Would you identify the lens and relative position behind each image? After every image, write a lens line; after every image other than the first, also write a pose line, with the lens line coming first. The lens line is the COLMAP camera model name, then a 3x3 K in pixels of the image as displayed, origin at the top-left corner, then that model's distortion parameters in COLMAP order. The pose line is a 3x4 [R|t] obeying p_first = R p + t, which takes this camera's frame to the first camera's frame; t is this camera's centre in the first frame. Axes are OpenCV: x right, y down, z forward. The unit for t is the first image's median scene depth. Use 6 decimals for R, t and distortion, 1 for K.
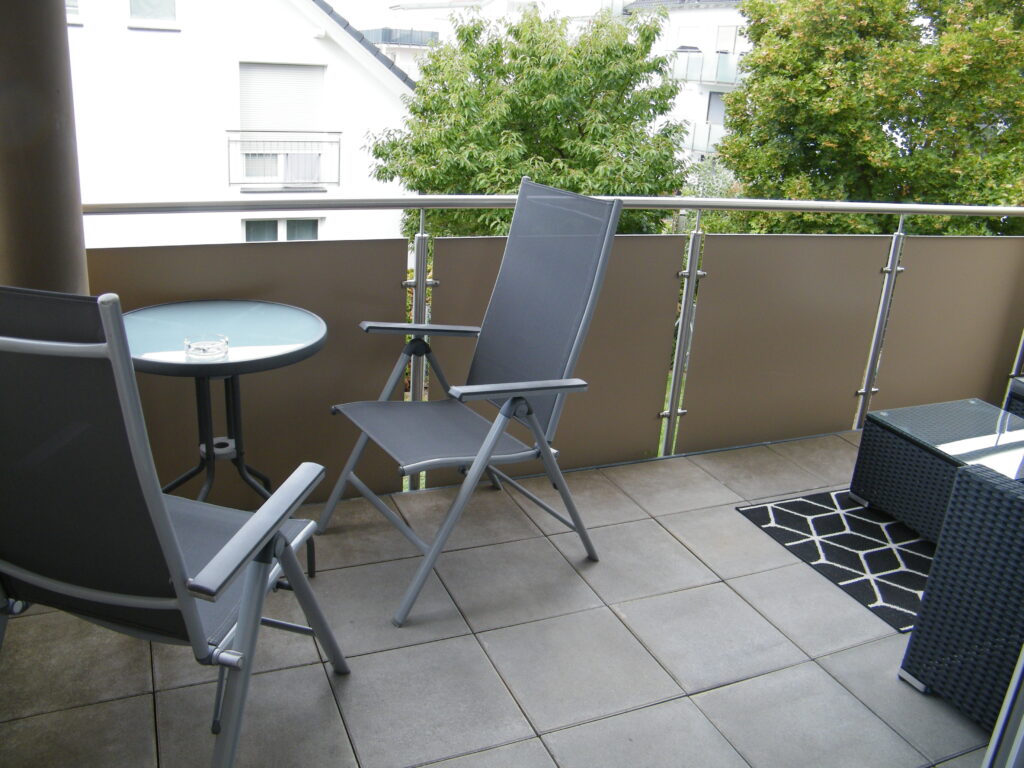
lens RADIAL K [[855.7, 0, 494.6], [0, 855.7, 379.8], [0, 0, 1]] dist [-0.201083, 0.179596]
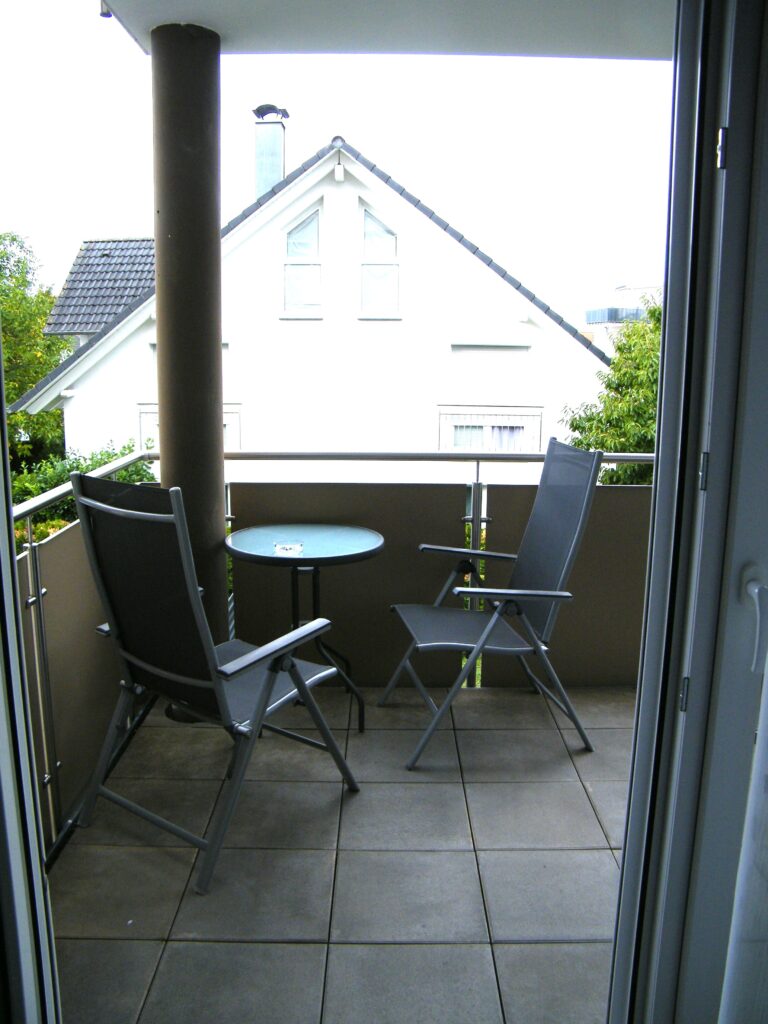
lens RADIAL K [[855.7, 0, 384.0], [0, 855.7, 512.0], [0, 0, 1]] dist [-0.201083, 0.179596]
pose [[0.921520, 0.022603, -0.387671, 0.319655], [-0.086281, 0.985269, -0.147651, 0.087326], [0.378623, 0.169512, 0.909896, -0.248207]]
